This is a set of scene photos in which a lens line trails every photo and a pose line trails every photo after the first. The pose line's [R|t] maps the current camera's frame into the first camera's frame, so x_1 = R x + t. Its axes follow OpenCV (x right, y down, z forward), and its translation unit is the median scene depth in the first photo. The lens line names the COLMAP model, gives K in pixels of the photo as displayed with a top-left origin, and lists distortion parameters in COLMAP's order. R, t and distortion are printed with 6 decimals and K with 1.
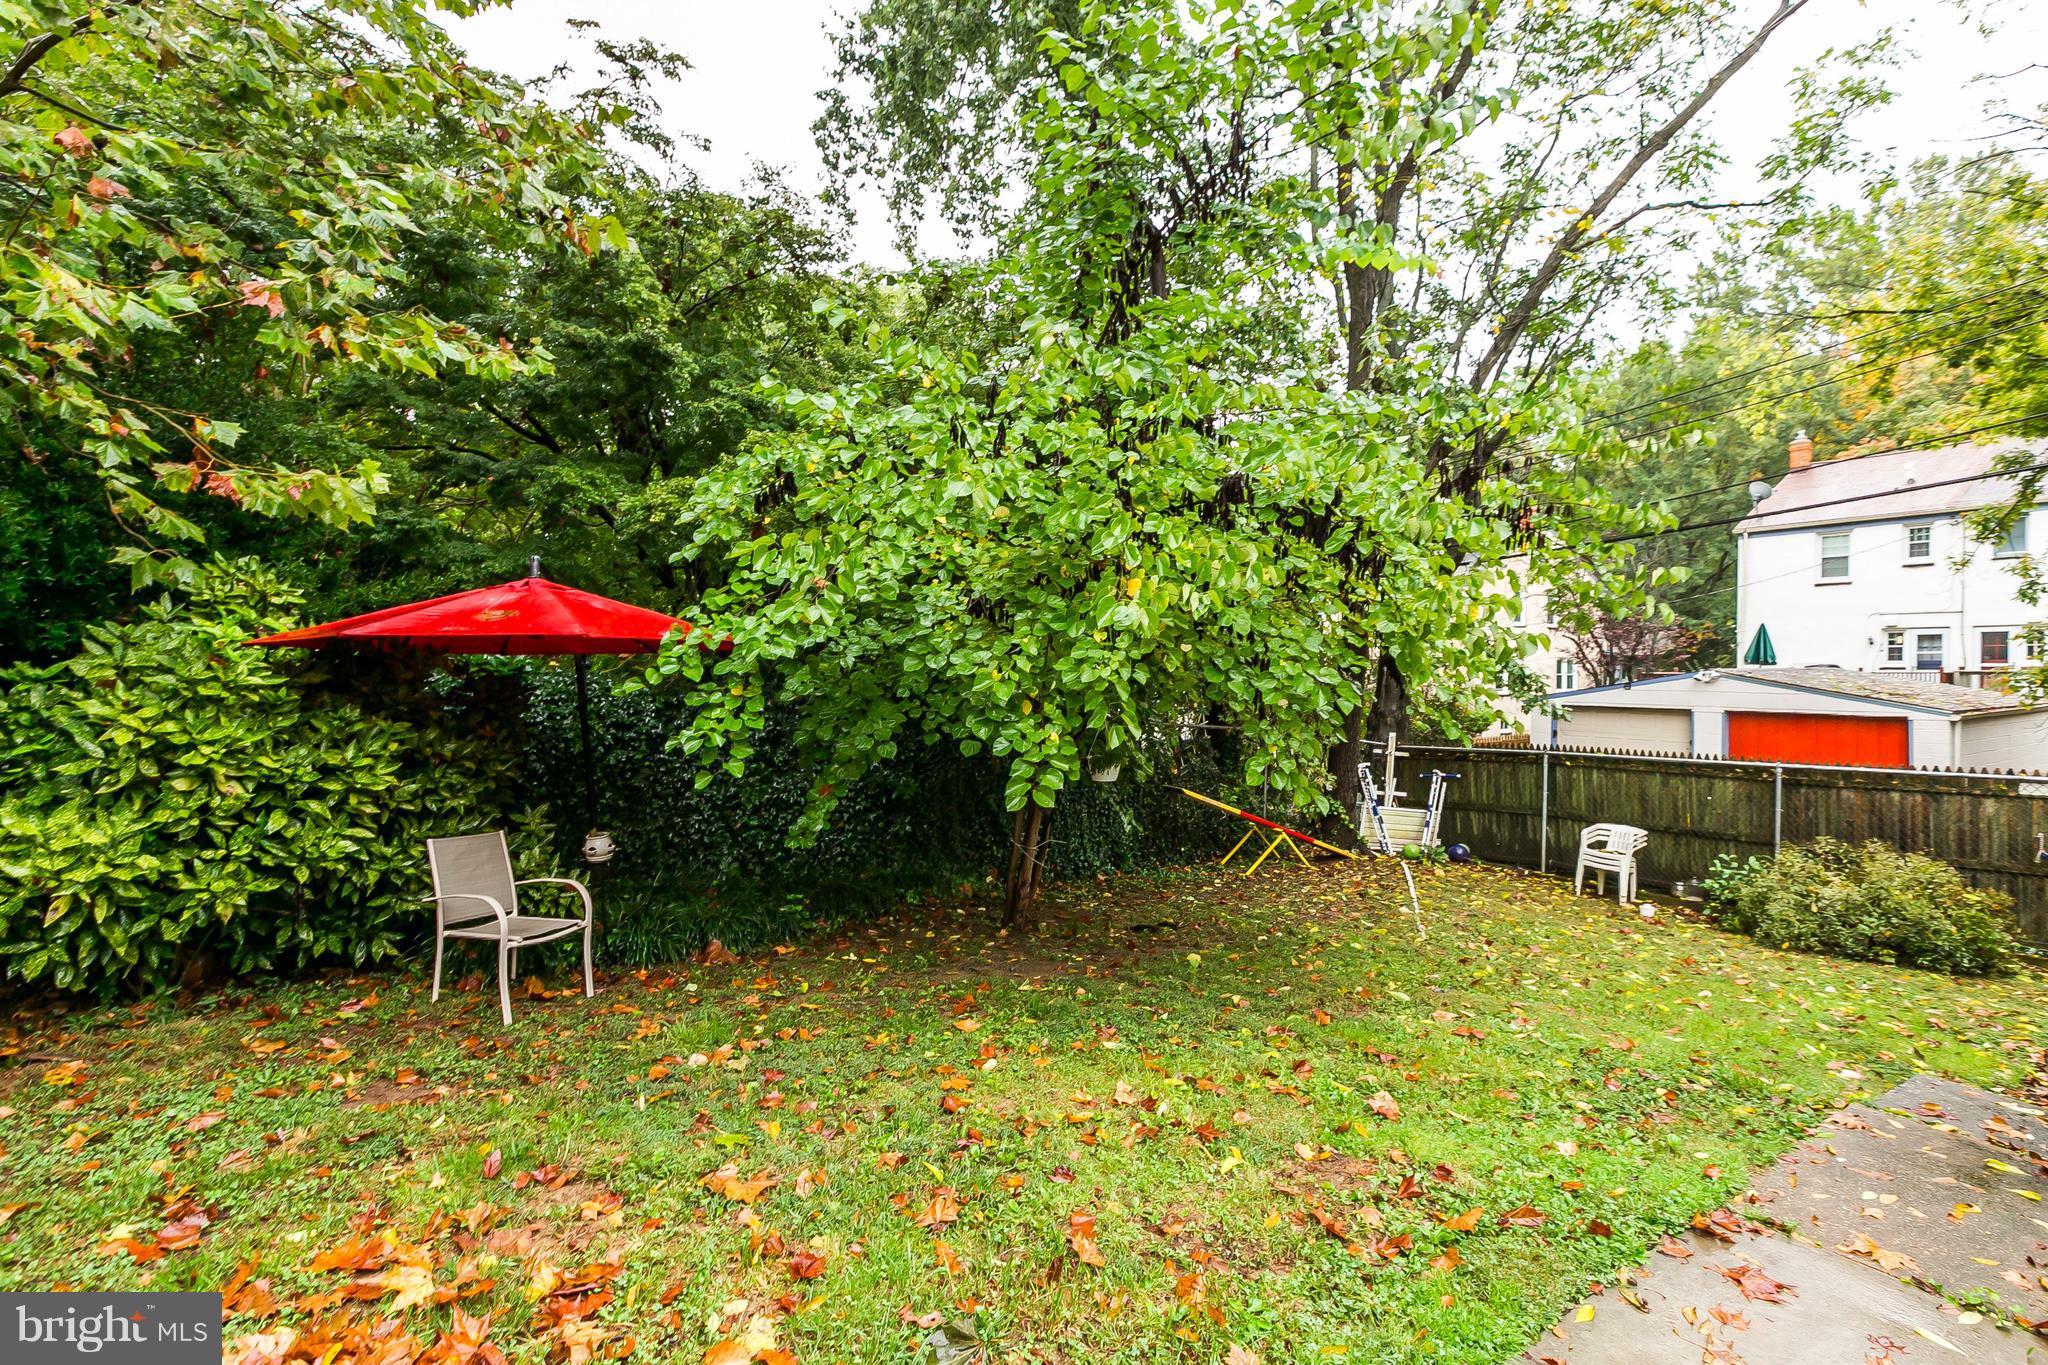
lens RADIAL K [[943.2, 0, 1023.1], [0, 943.2, 688.1], [0, 0, 1]] dist [0.002173, -0.000545]
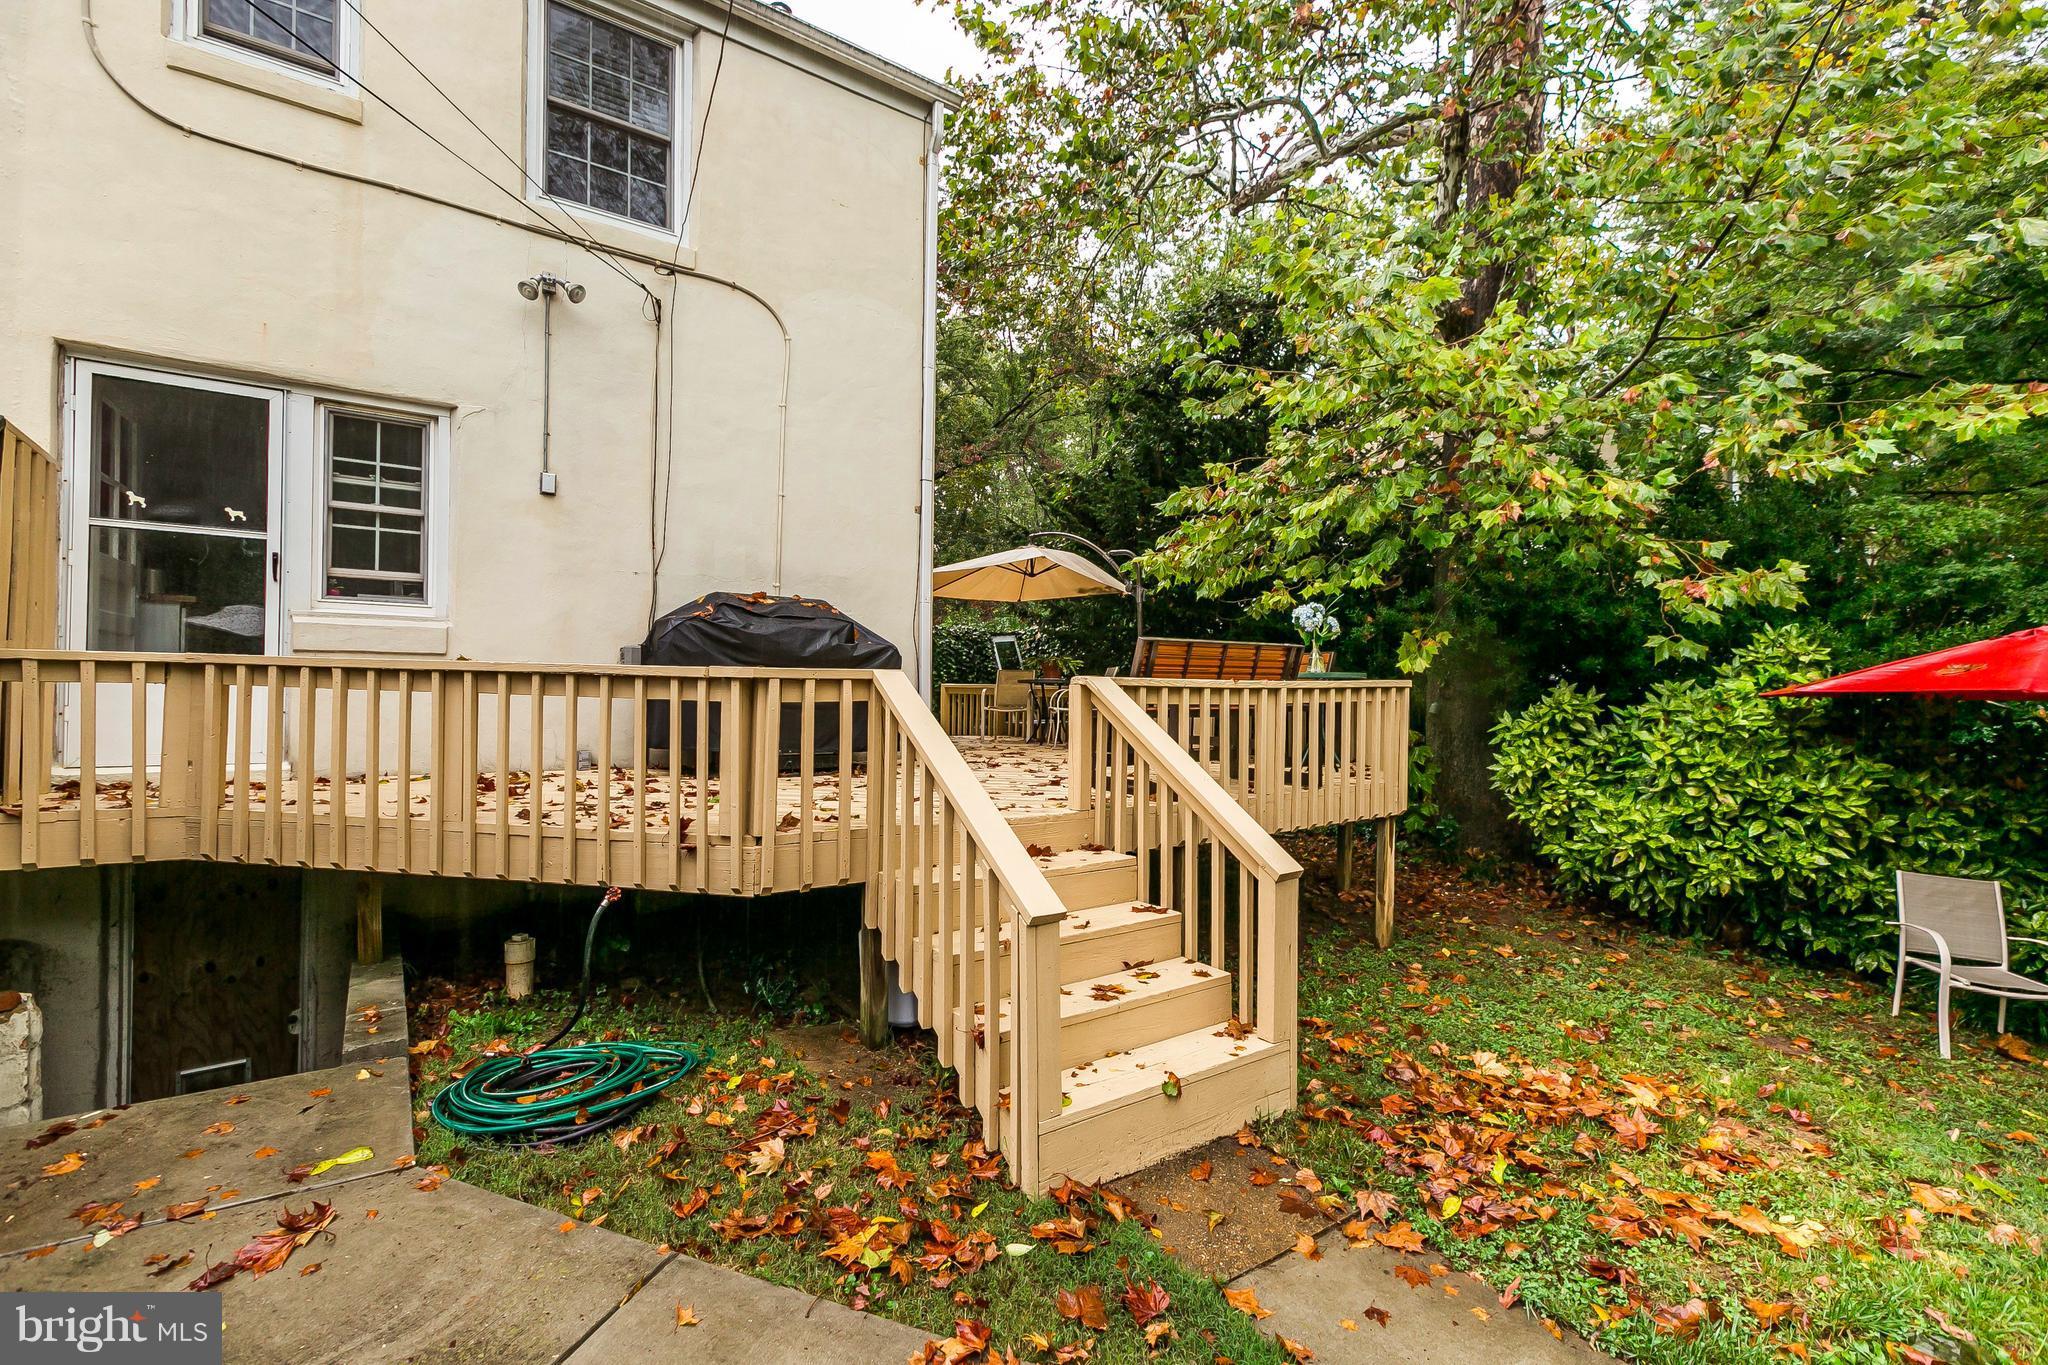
lens RADIAL K [[894.5, 0, 1022.0], [0, 894.5, 686.6], [0, 0, 1]] dist [0.002590, -0.000132]
pose [[0.011016, -0.002955, -0.999935, 0.448991], [-0.036852, 0.999315, -0.003359, -0.016413], [0.999260, 0.036886, 0.010900, -0.057458]]
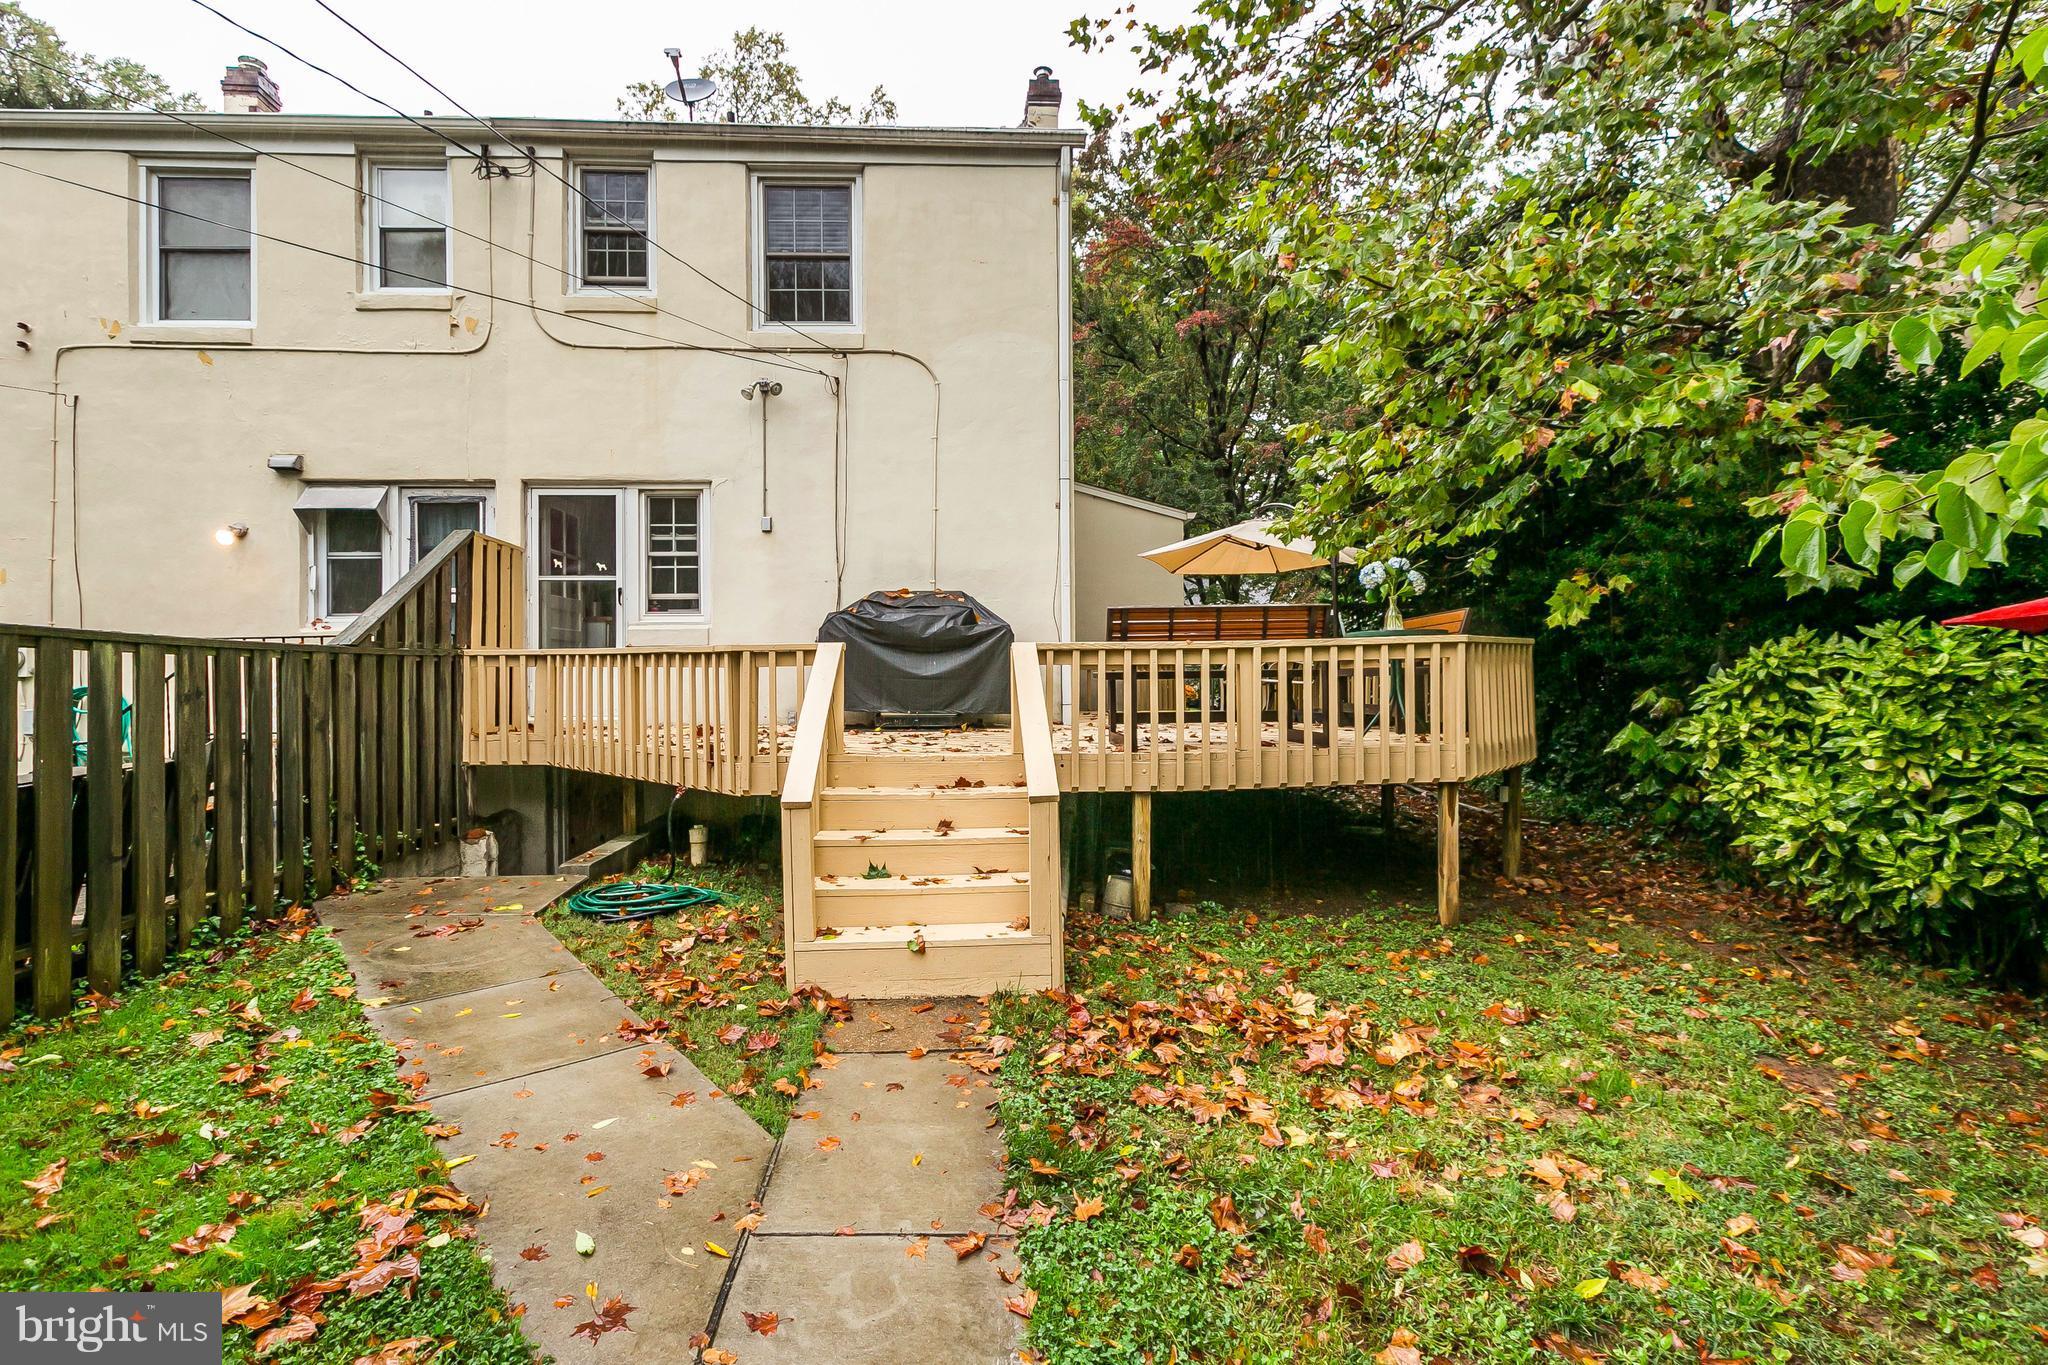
lens RADIAL K [[943.2, 0, 1025.8], [0, 943.2, 675.2], [0, 0, 1]] dist [0.002173, -0.000545]
pose [[-0.522088, 0.003141, -0.852886, 0.527285], [-0.010810, 0.999889, 0.010300, -0.003590], [0.852823, 0.014597, -0.521996, 0.665166]]
